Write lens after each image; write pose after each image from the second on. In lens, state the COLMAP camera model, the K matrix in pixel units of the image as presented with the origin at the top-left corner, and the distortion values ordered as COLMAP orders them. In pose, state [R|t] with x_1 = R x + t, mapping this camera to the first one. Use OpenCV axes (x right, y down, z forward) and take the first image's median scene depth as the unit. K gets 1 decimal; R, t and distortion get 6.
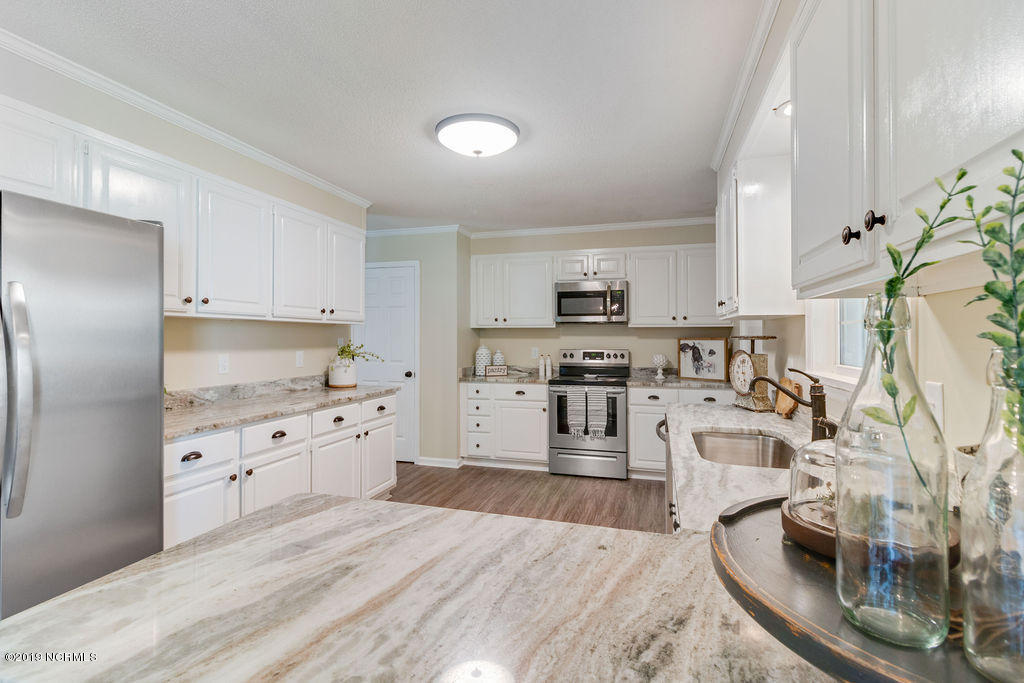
lens RADIAL K [[481.3, 0, 494.8], [0, 481.3, 333.0], [0, 0, 1]] dist [0.001764, -0.000425]
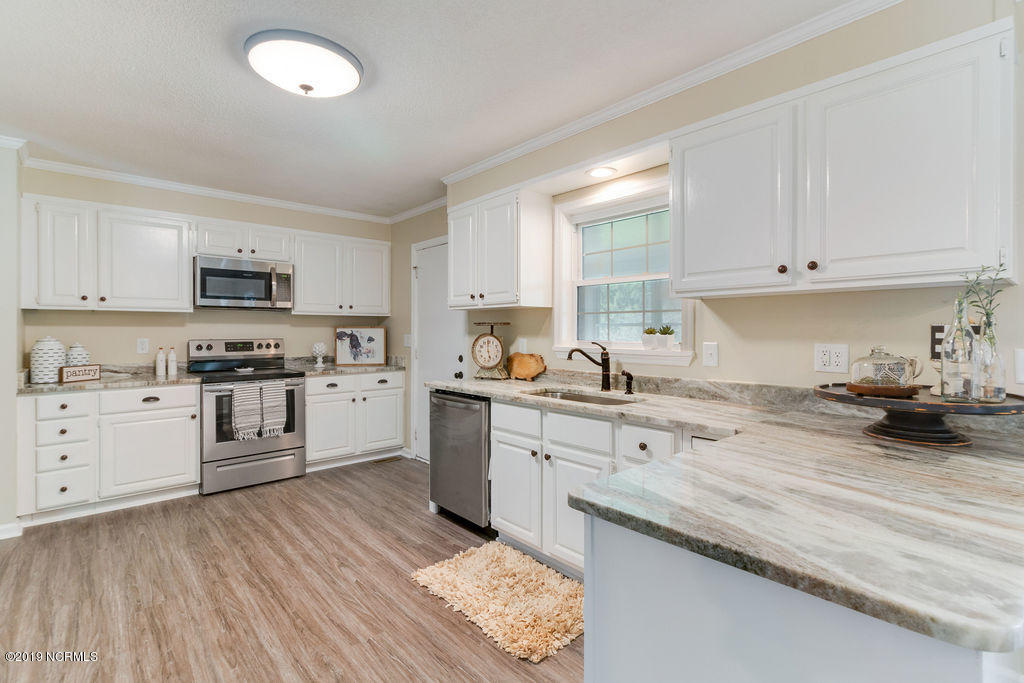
lens RADIAL K [[481.3, 0, 494.8], [0, 481.3, 333.0], [0, 0, 1]] dist [0.001764, -0.000425]
pose [[0.518100, -0.004254, 0.855309, -0.329061], [-0.007847, 0.999922, 0.009726, 0.012463], [-0.855284, -0.011751, 0.518027, 0.186010]]
